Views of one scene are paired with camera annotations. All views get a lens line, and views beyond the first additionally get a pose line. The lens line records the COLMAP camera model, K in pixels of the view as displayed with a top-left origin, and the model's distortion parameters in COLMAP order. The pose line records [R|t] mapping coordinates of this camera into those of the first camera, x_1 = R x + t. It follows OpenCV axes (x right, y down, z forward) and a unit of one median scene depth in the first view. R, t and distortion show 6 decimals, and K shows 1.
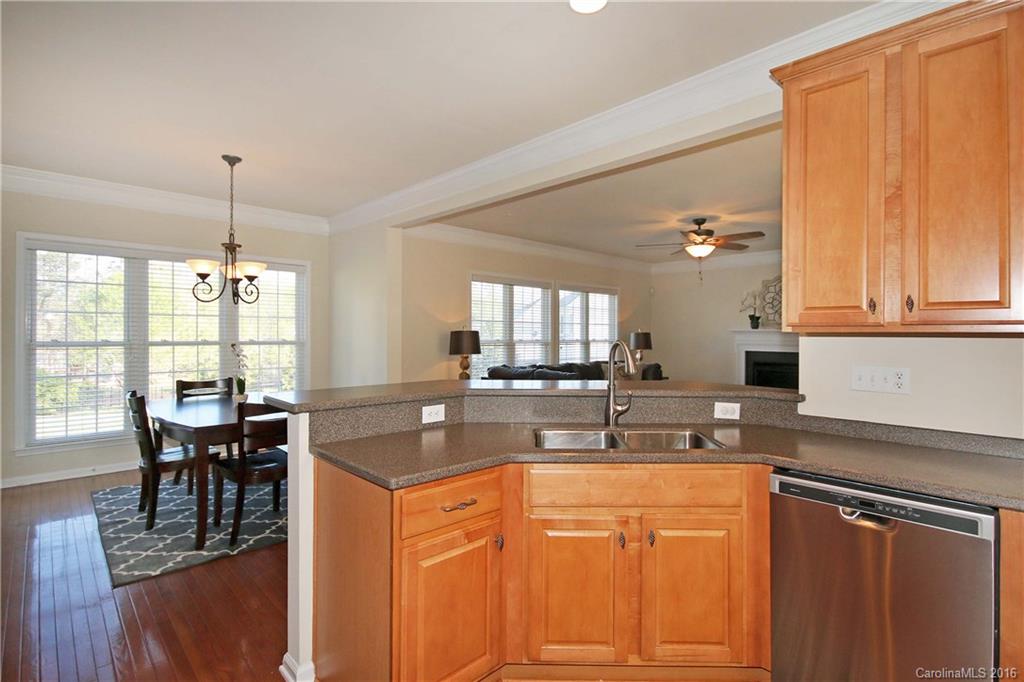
lens RADIAL K [[493.3, 0, 523.1], [0, 493.3, 342.5], [0, 0, 1]] dist [-0.001241, -0.000132]
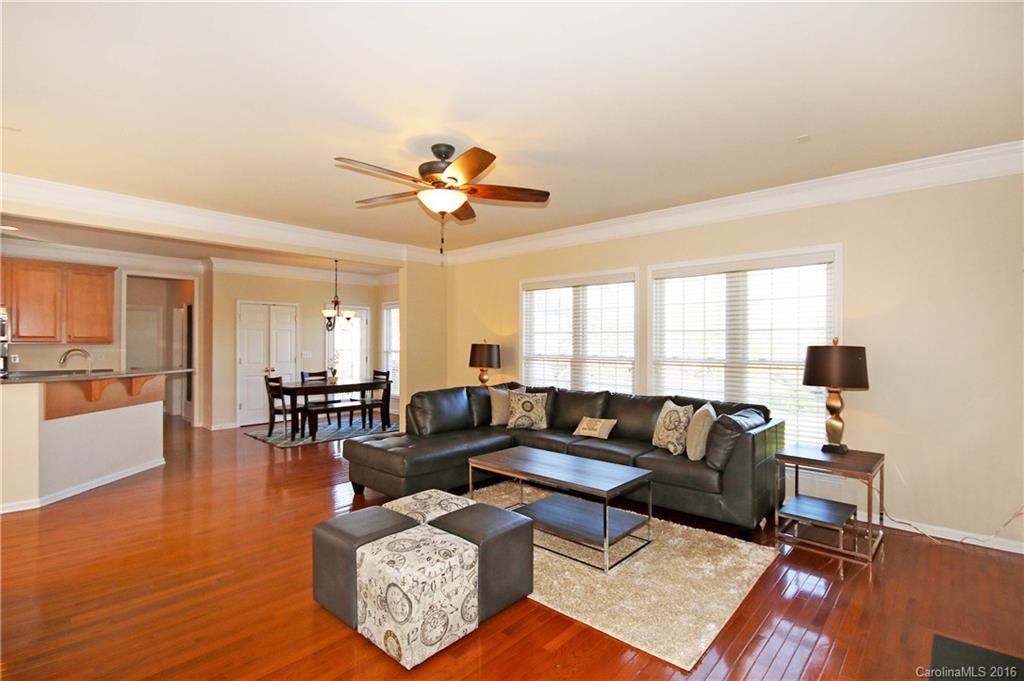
lens RADIAL K [[493.3, 0, 523.1], [0, 493.3, 342.0], [0, 0, 1]] dist [-0.001241, -0.000132]
pose [[0.076776, -0.012337, -0.996972, 0.653644], [-0.020688, 0.999688, -0.013963, -0.013017], [0.996834, 0.021698, 0.076497, 0.739115]]
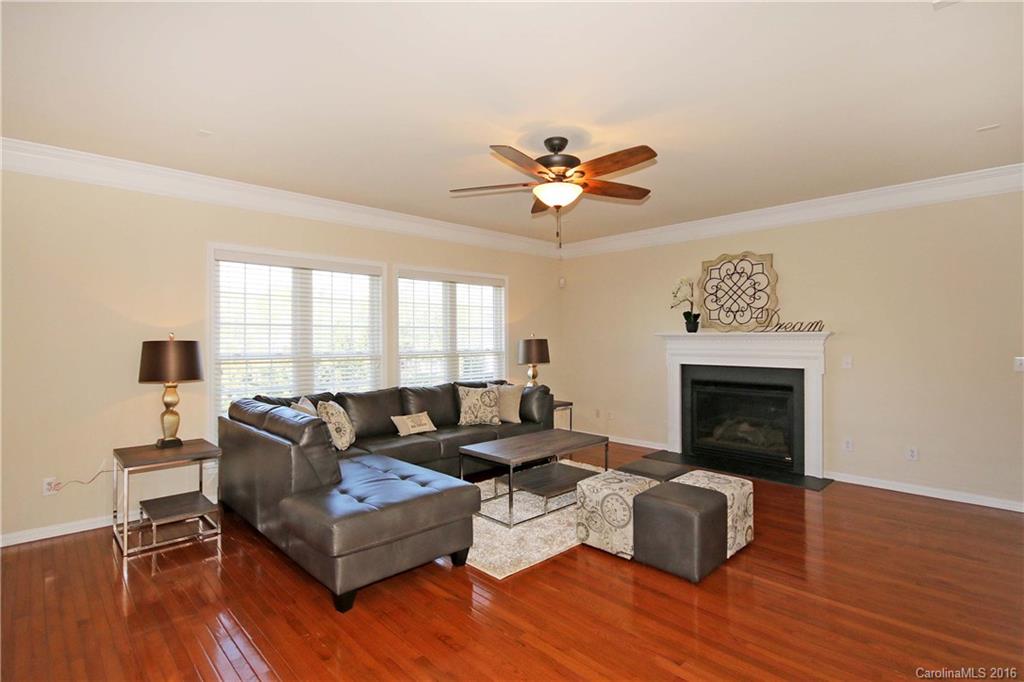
lens RADIAL K [[492.3, 0, 512.0], [0, 492.3, 341.0], [0, 0, 1]] dist [-0.049667, -0.000041]
pose [[0.999922, -0.012411, -0.001257, 0.219351], [0.012397, 0.999865, -0.010792, -0.010992], [0.001391, 0.010776, 0.999941, 0.318343]]
